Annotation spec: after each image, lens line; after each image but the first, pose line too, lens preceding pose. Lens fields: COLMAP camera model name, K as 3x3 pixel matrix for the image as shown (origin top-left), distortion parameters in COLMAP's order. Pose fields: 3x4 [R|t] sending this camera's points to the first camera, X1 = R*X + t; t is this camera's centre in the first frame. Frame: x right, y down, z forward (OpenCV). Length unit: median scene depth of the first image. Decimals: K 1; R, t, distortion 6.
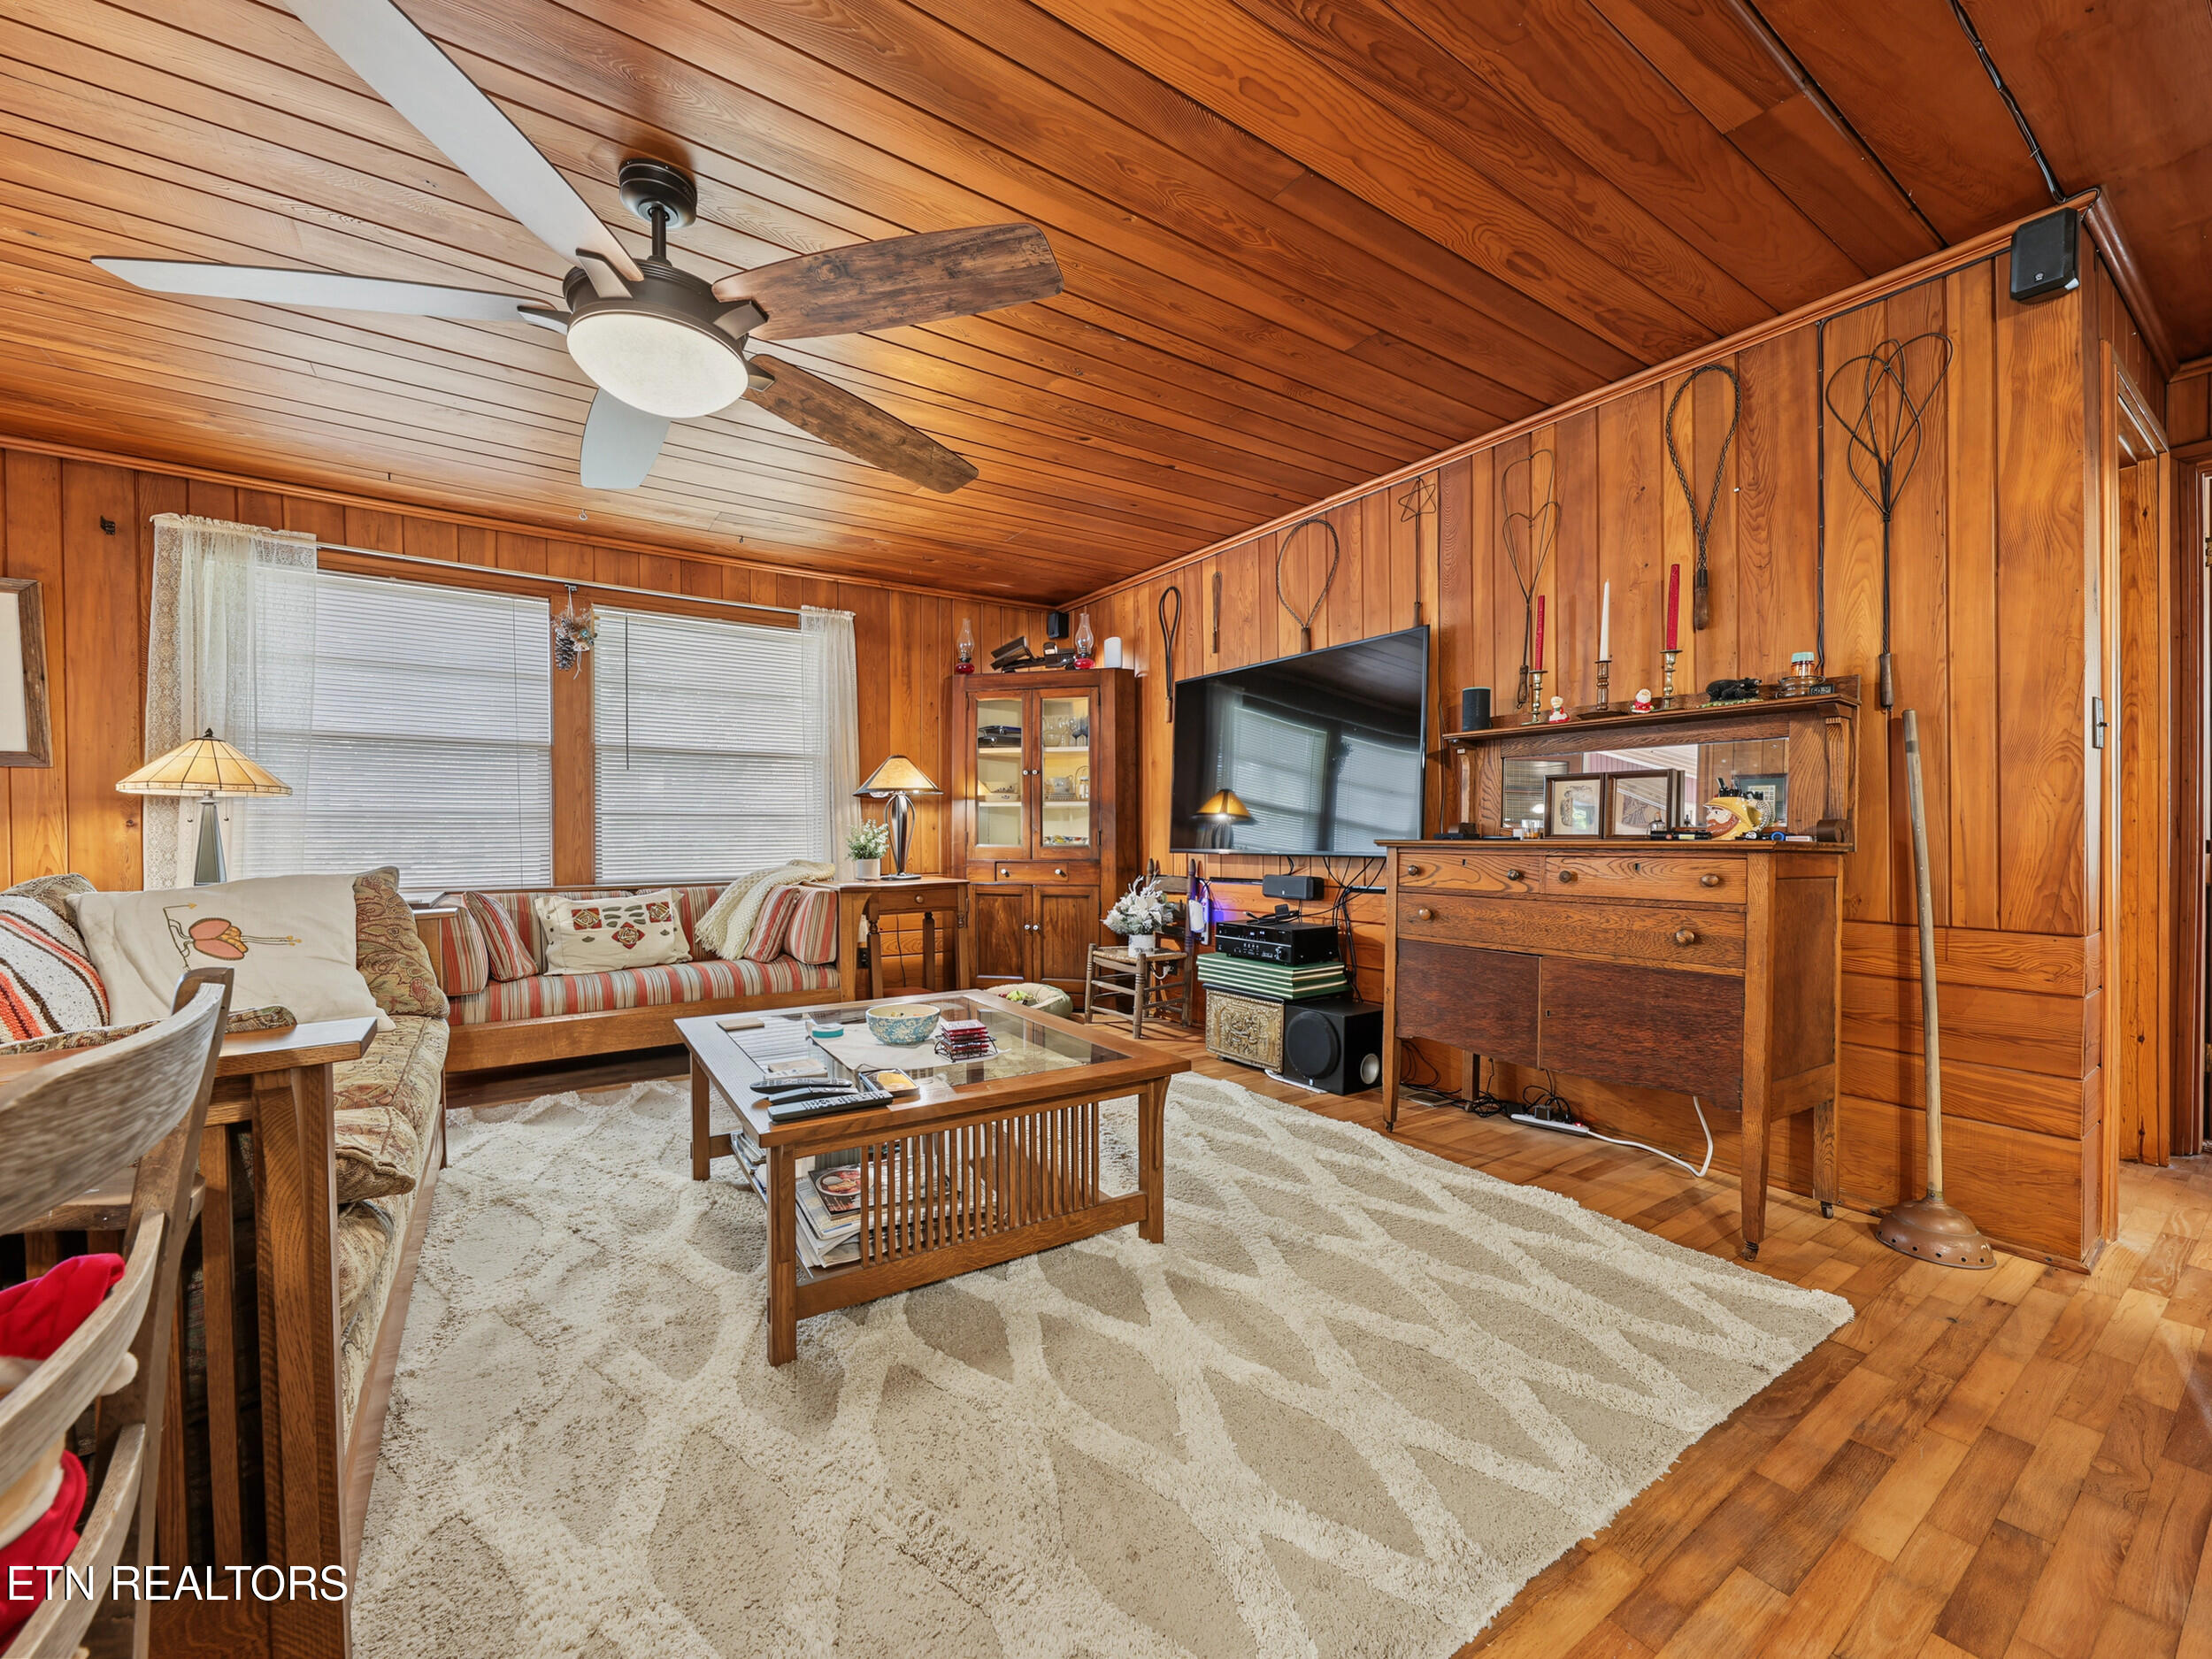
lens RADIAL K [[892.7, 0, 1092.2], [0, 892.7, 837.5], [0, 0, 1]] dist [0.002246, 0.000297]
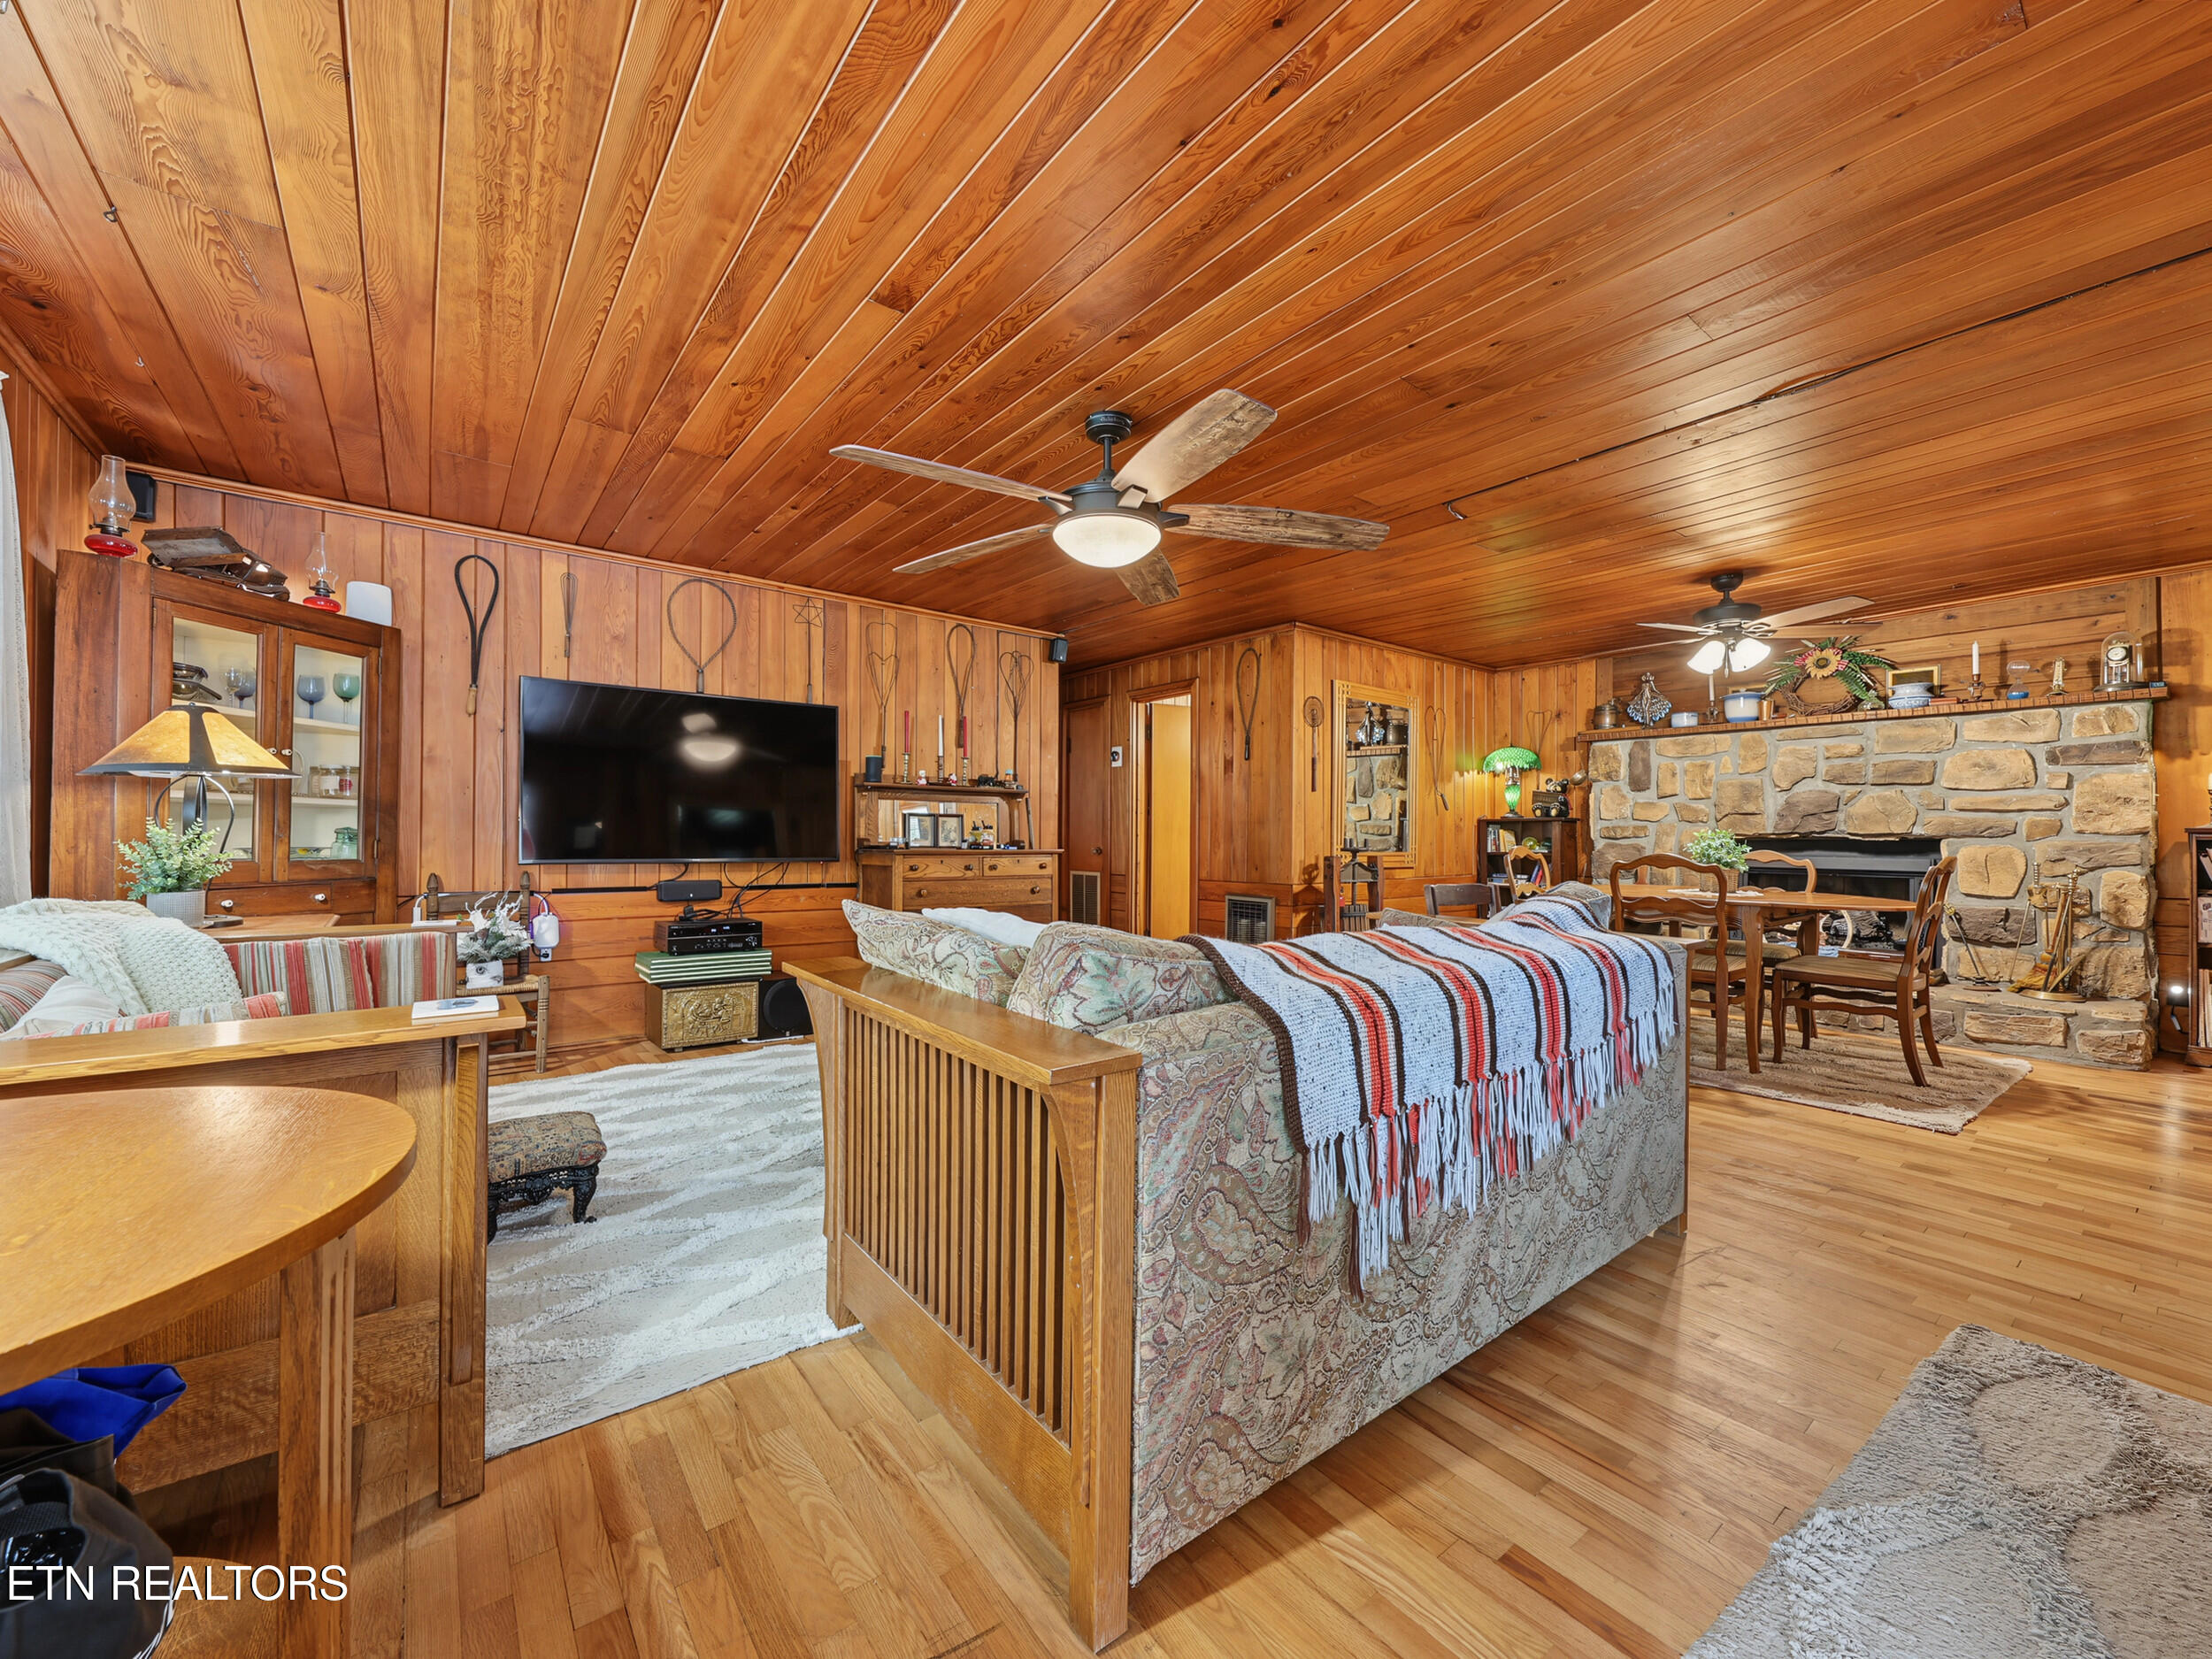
lens RADIAL K [[862.8, 0, 1096.7], [0, 862.8, 835.8], [0, 0, 1]] dist [0.001330, 0.000171]
pose [[-0.061104, 0.008007, 0.998099, -1.270423], [-0.004460, 0.999956, -0.008295, -0.011167], [-0.998121, -0.004958, -0.061065, 0.750501]]
